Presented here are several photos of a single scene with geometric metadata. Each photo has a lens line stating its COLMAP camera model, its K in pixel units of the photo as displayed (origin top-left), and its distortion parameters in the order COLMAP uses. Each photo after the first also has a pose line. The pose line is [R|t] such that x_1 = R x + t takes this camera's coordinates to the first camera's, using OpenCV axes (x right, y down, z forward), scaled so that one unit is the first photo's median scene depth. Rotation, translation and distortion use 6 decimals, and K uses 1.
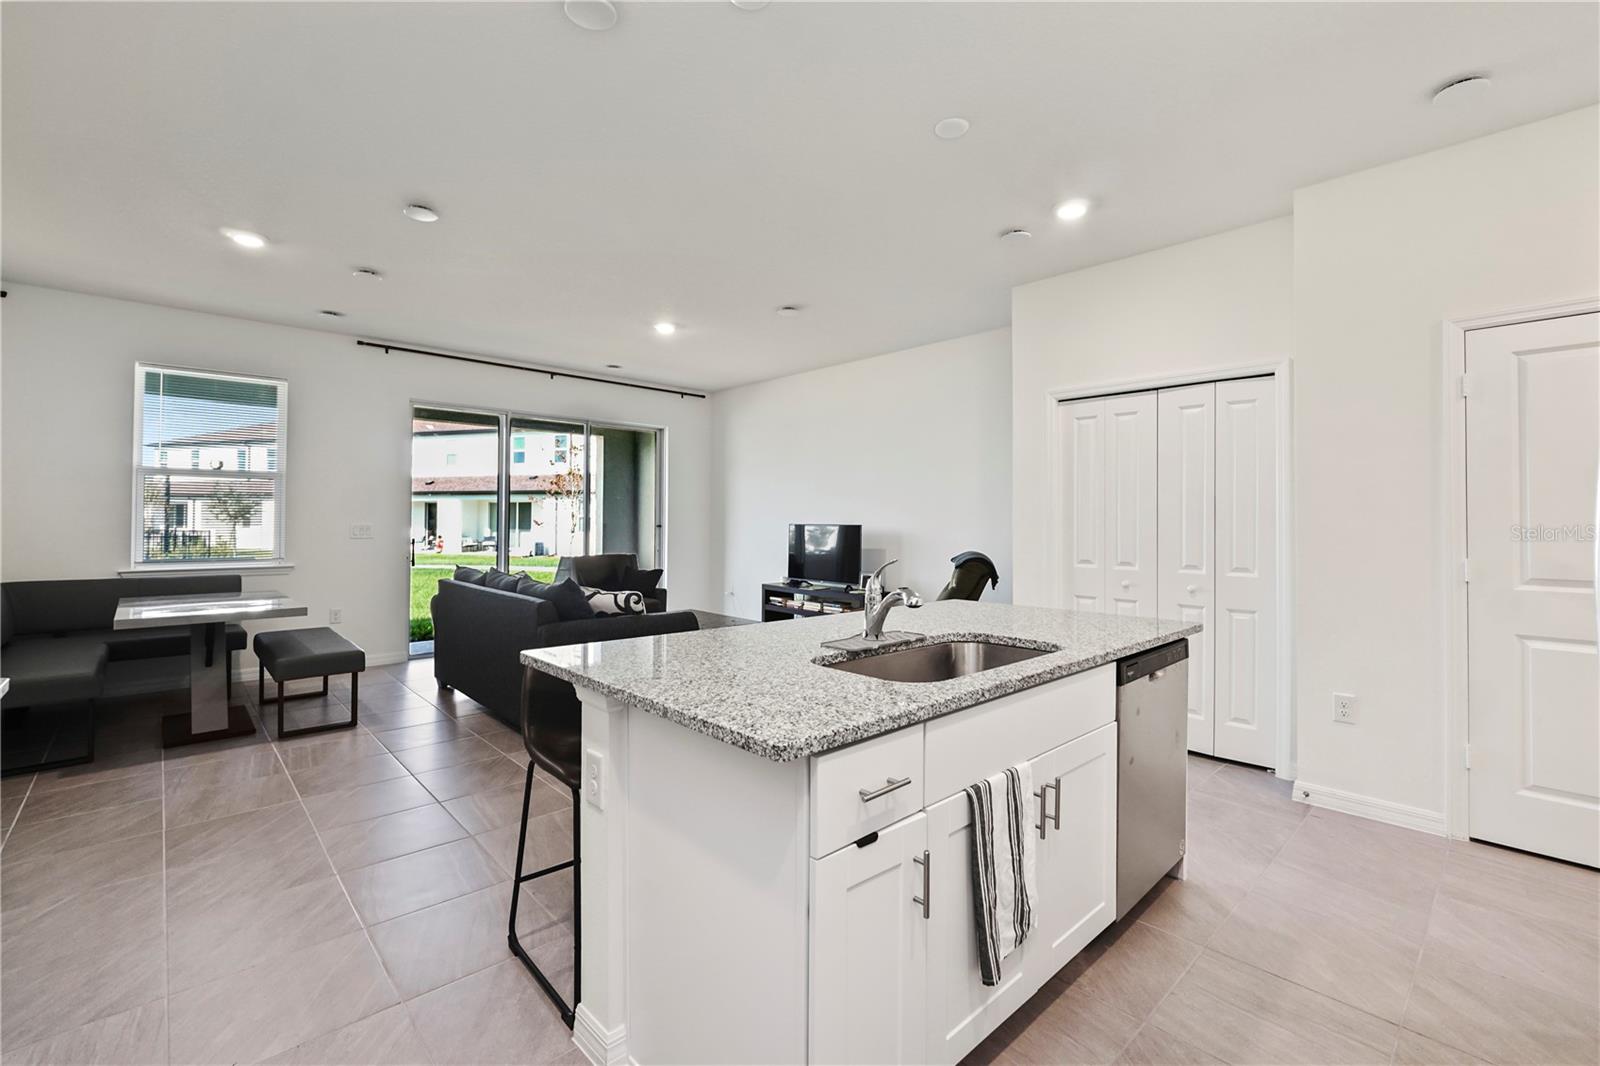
lens RADIAL K [[694.2, 0, 819.2], [0, 694.2, 513.9], [0, 0, 1]] dist [-0.016986, 0.006843]
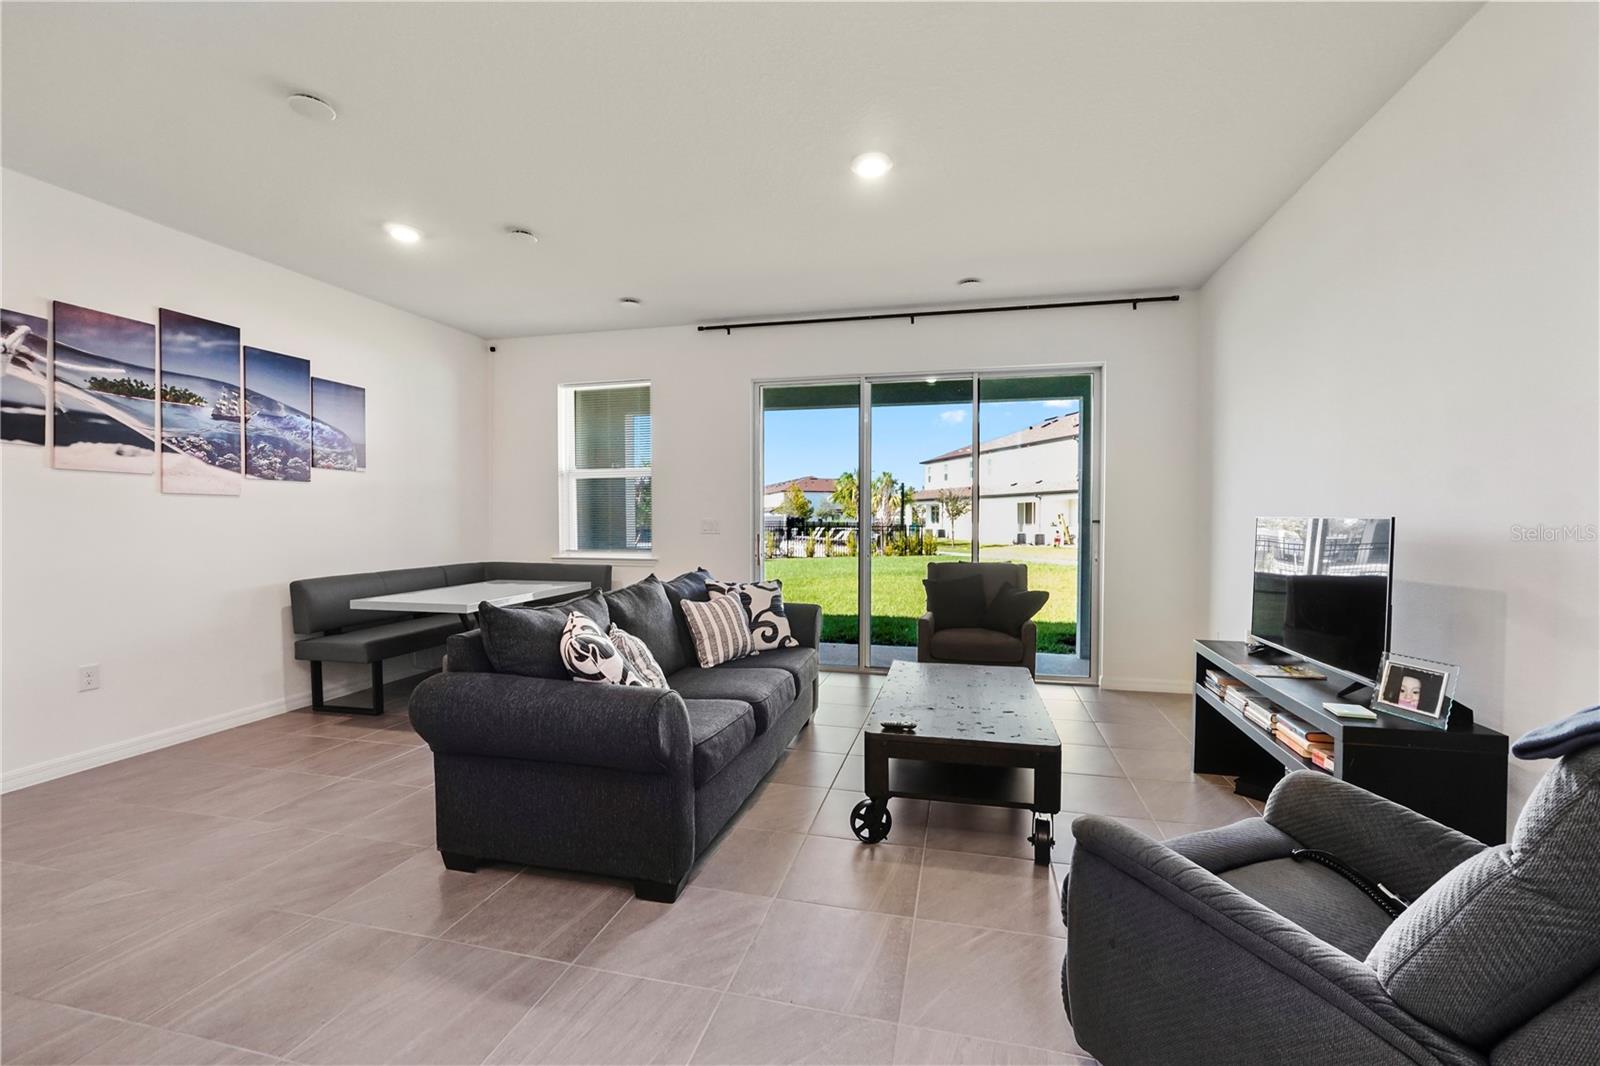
lens RADIAL K [[670.5, 0, 808.1], [0, 670.5, 534.5], [0, 0, 1]] dist [-0.022192, 0.008401]
pose [[0.534022, 0.017368, -0.845292, 0.287627], [0.012330, 0.999523, 0.028326, 0.017549], [0.845380, -0.025549, 0.533553, 0.902797]]
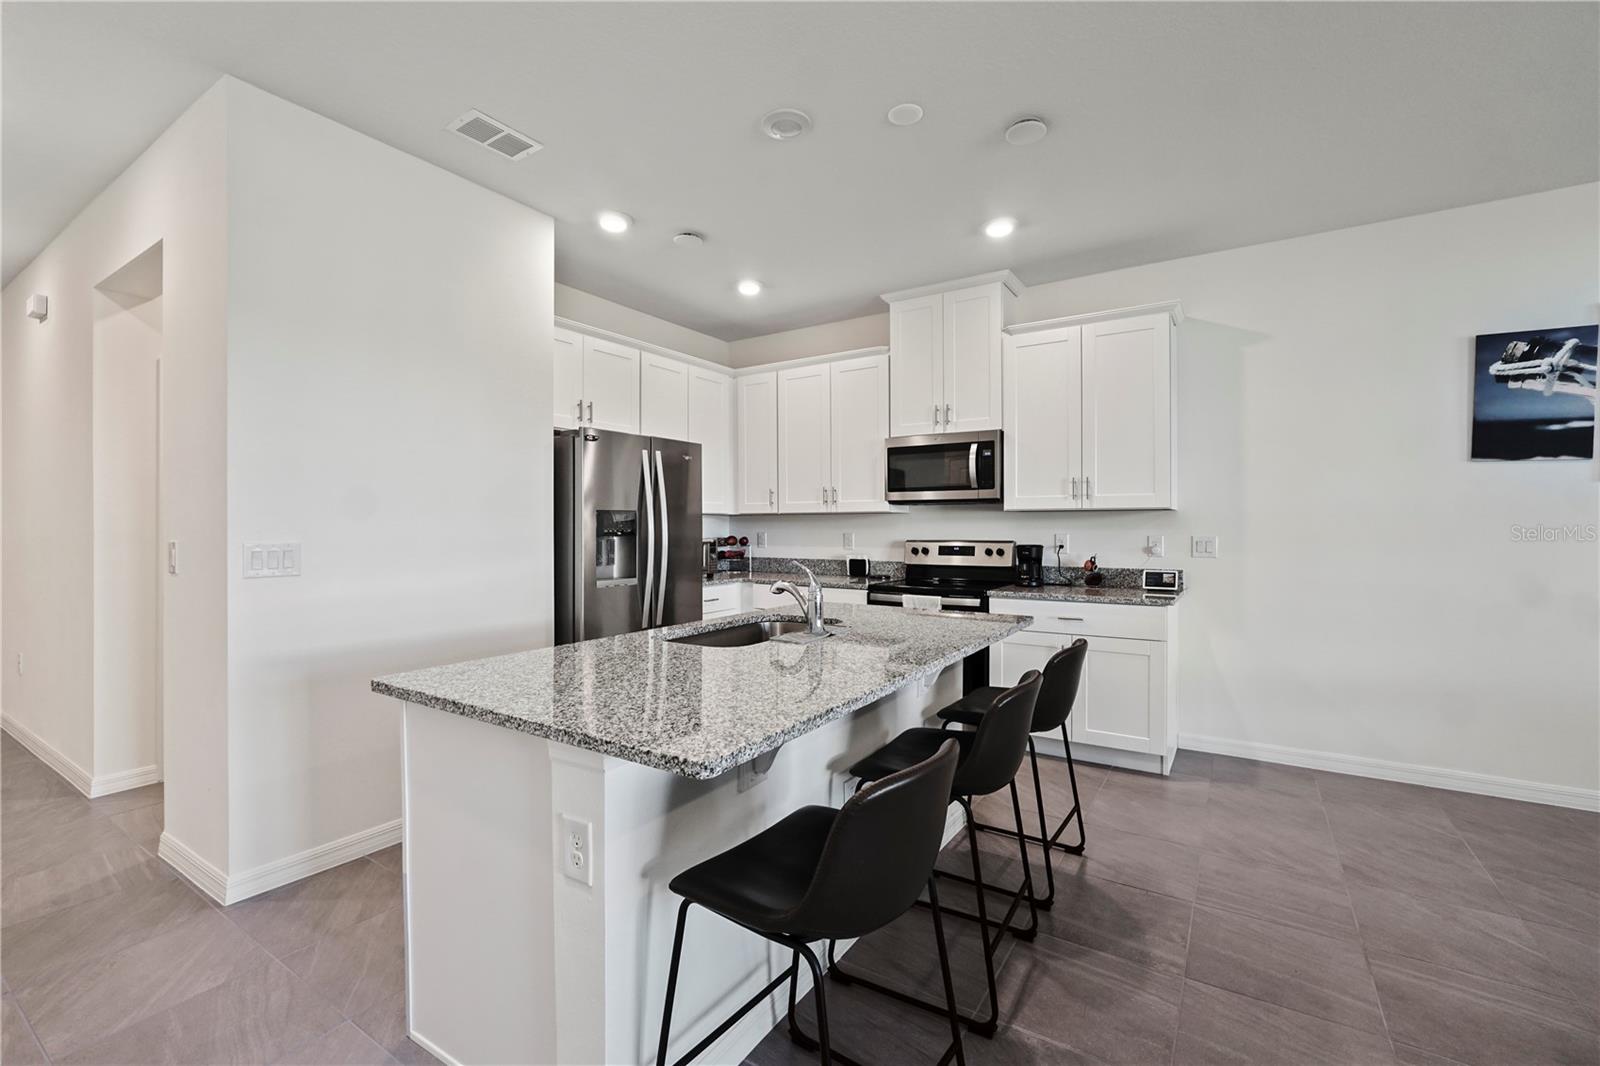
lens RADIAL K [[679.9, 0, 807.1], [0, 679.9, 522.9], [0, 0, 1]] dist [-0.017162, 0.006928]
pose [[-0.972680, -0.004305, -0.232112, 0.182980], [-0.000476, 0.999863, -0.016550, 0.009764], [0.232151, -0.015987, -0.972548, 1.087885]]
